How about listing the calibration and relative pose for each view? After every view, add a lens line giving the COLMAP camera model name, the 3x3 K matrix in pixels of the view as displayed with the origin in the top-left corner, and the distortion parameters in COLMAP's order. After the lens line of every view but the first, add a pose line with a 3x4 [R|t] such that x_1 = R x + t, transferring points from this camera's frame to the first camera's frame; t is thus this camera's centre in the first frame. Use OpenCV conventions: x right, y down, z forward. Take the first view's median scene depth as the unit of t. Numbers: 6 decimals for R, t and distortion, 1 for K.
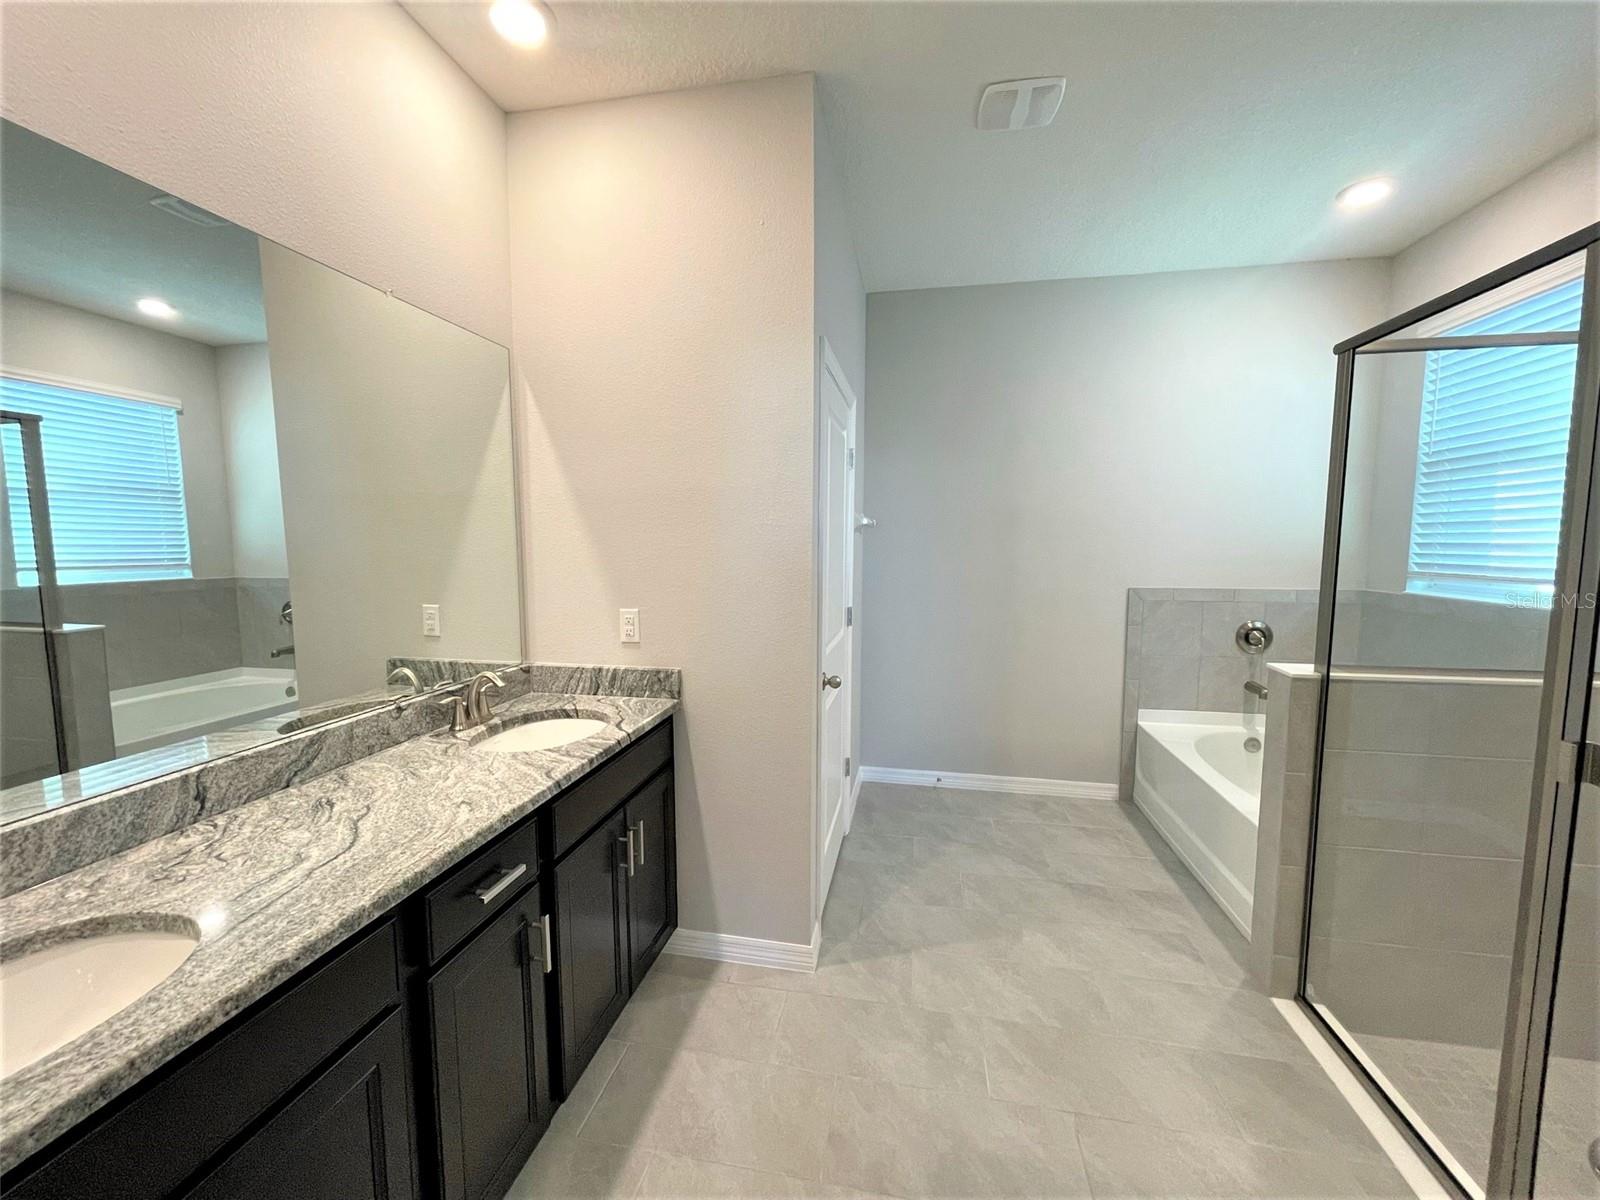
lens RADIAL K [[645.0, 0, 801.1], [0, 645.0, 598.4], [0, 0, 1]] dist [-0.002568, 0.000488]
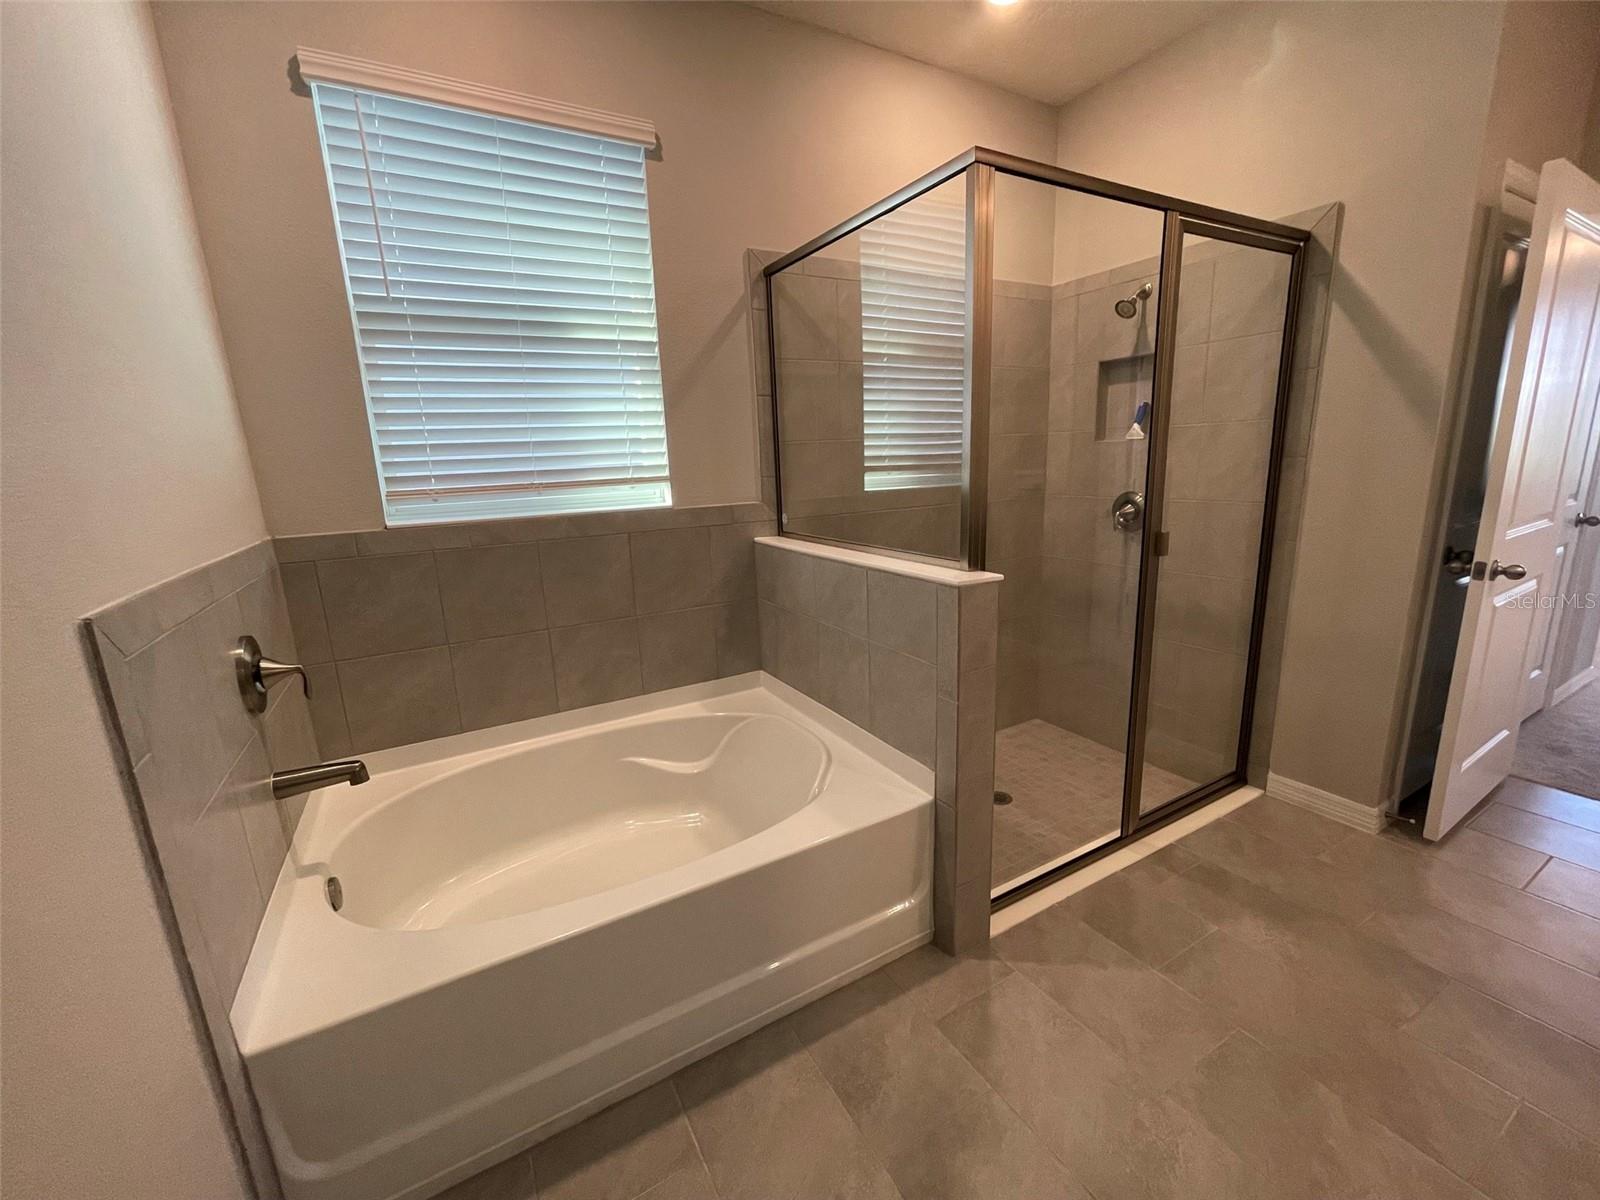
lens RADIAL K [[645.0, 0, 794.9], [0, 645.0, 595.0], [0, 0, 1]] dist [-0.002568, 0.000488]
pose [[-0.632522, -0.142957, 0.761235, 0.177292], [0.113602, 0.955068, 0.273752, -0.068547], [-0.766166, 0.259632, -0.587861, 0.997096]]
